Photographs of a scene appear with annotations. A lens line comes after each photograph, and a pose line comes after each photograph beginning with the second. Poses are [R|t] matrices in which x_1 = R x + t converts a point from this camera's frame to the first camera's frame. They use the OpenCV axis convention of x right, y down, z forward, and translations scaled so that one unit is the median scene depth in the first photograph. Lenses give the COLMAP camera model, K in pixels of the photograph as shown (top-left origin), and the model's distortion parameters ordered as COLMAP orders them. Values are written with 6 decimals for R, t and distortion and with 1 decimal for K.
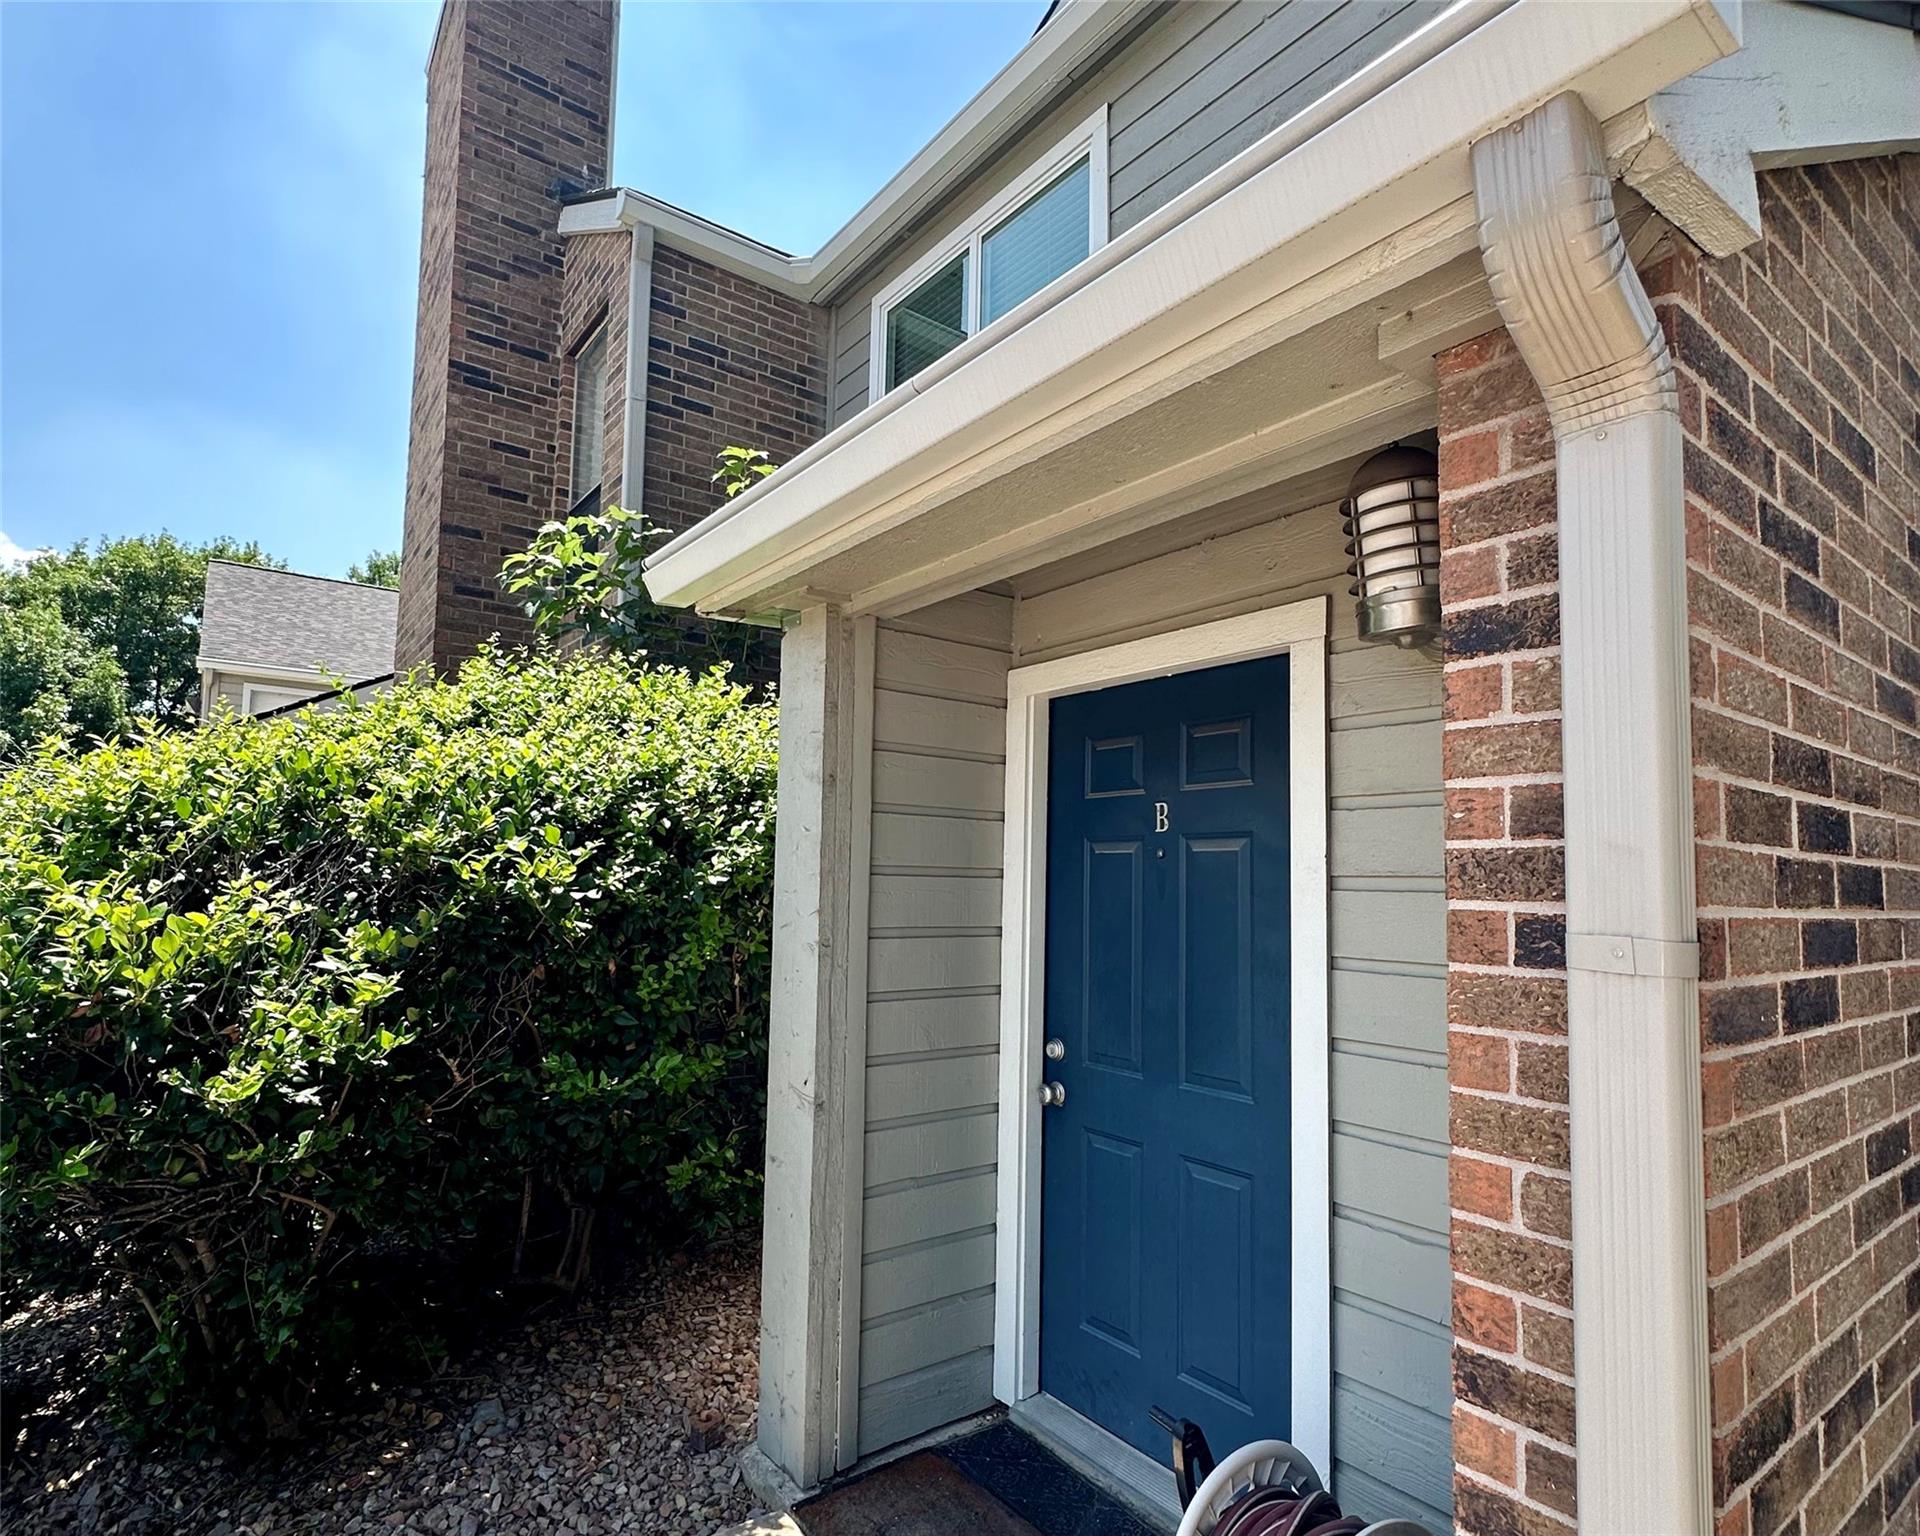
lens RADIAL K [[1021.6, 0, 951.8], [0, 1021.6, 786.1], [0, 0, 1]] dist [-0.004440, 0.000569]
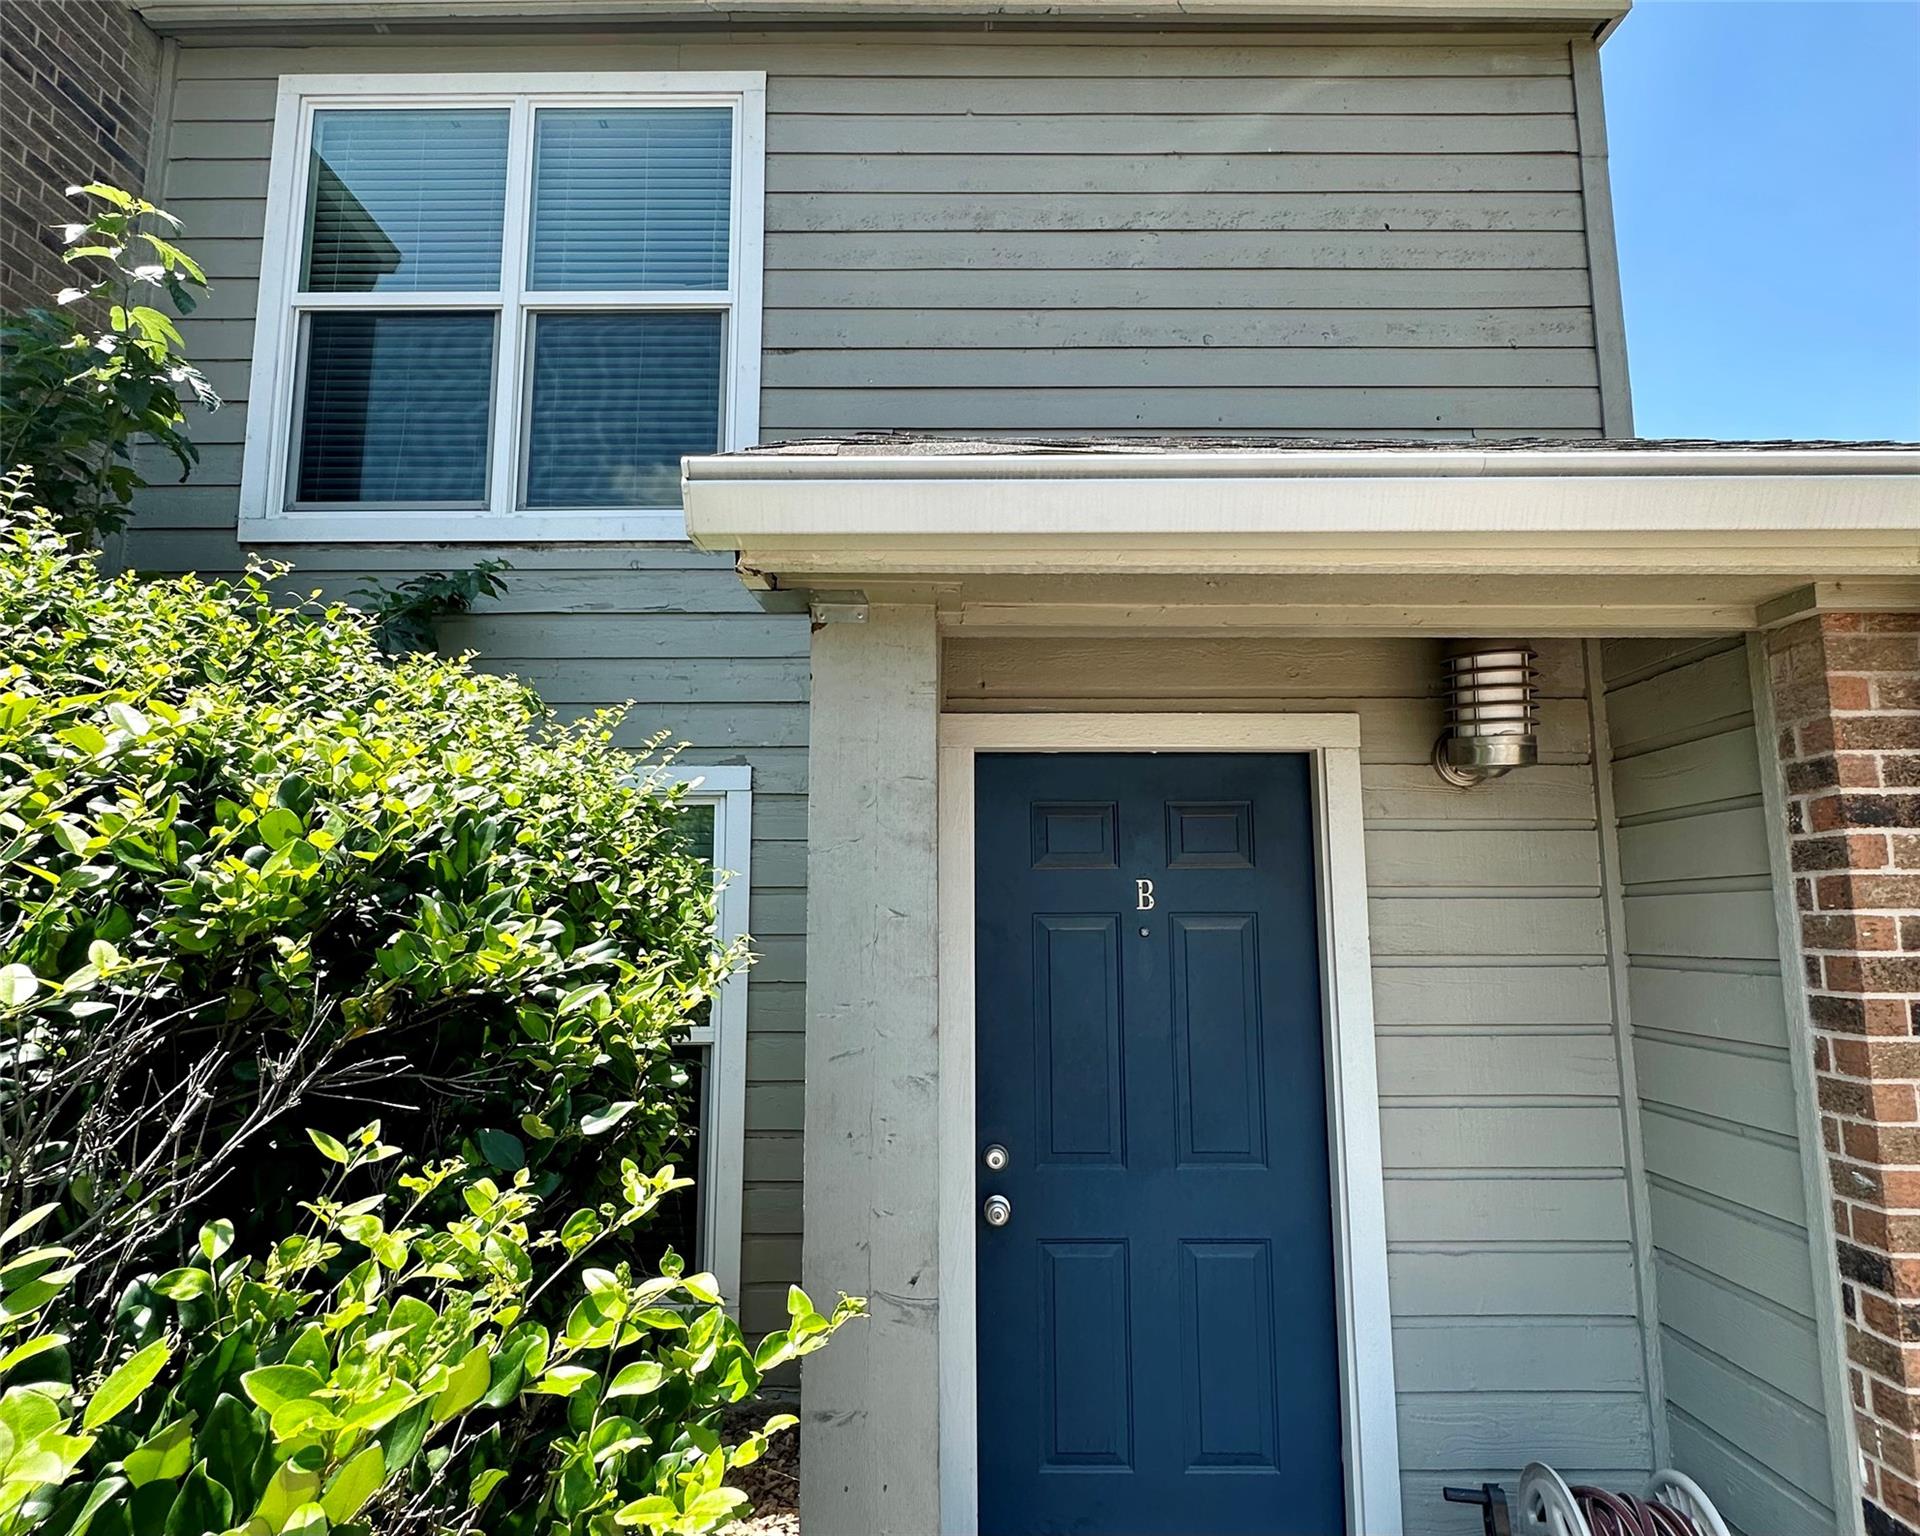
lens RADIAL K [[1021.6, 0, 959.4], [0, 1021.6, 766.8], [0, 0, 1]] dist [-0.004440, 0.000569]
pose [[0.601594, 0.093693, 0.793288, -1.492088], [-0.063242, 0.995567, -0.069624, -0.026683], [-0.796295, -0.008284, 0.604852, 1.168701]]
